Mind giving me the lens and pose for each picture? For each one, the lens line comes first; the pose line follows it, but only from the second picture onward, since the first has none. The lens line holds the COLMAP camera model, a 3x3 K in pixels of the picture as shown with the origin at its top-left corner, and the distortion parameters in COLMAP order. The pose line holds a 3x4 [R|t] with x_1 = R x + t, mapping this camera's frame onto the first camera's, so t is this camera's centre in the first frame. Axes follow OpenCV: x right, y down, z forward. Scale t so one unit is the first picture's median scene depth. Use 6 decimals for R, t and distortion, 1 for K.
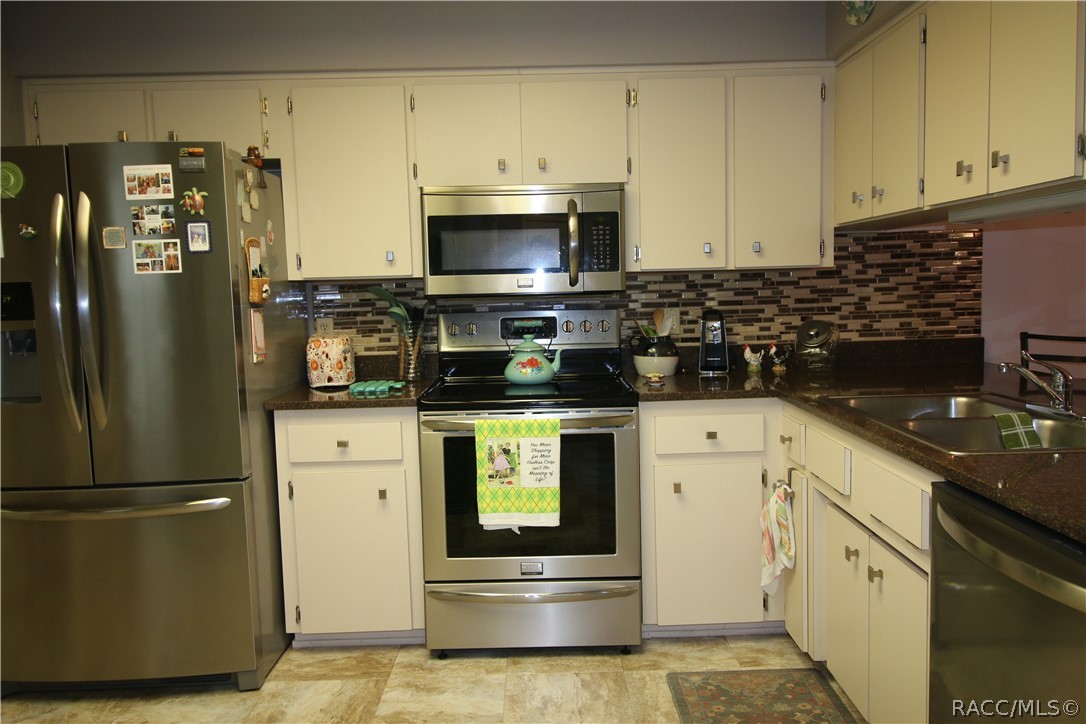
lens RADIAL K [[786.6, 0, 544.4], [0, 786.6, 359.6], [0, 0, 1]] dist [0.011876, -0.002218]
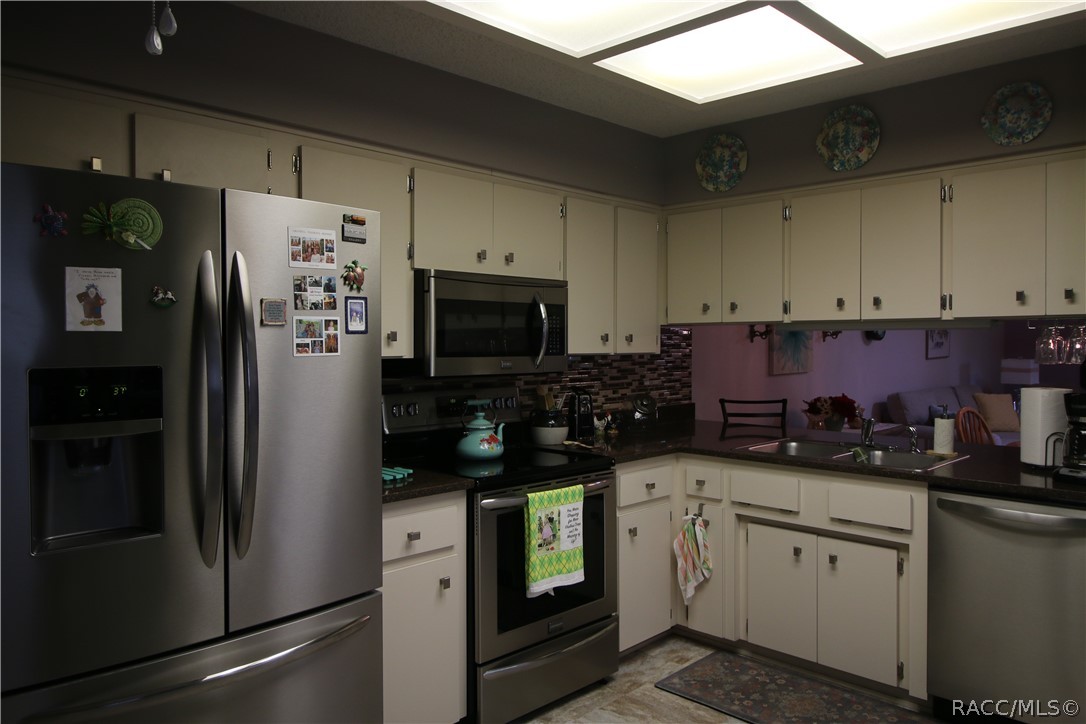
lens RADIAL K [[786.6, 0, 544.8], [0, 786.6, 362.1], [0, 0, 1]] dist [0.011876, -0.002218]
pose [[0.702135, 0.007736, 0.712002, -0.833760], [0.048973, 0.997048, -0.059128, -0.037907], [-0.710358, 0.076384, 0.699684, 0.222051]]
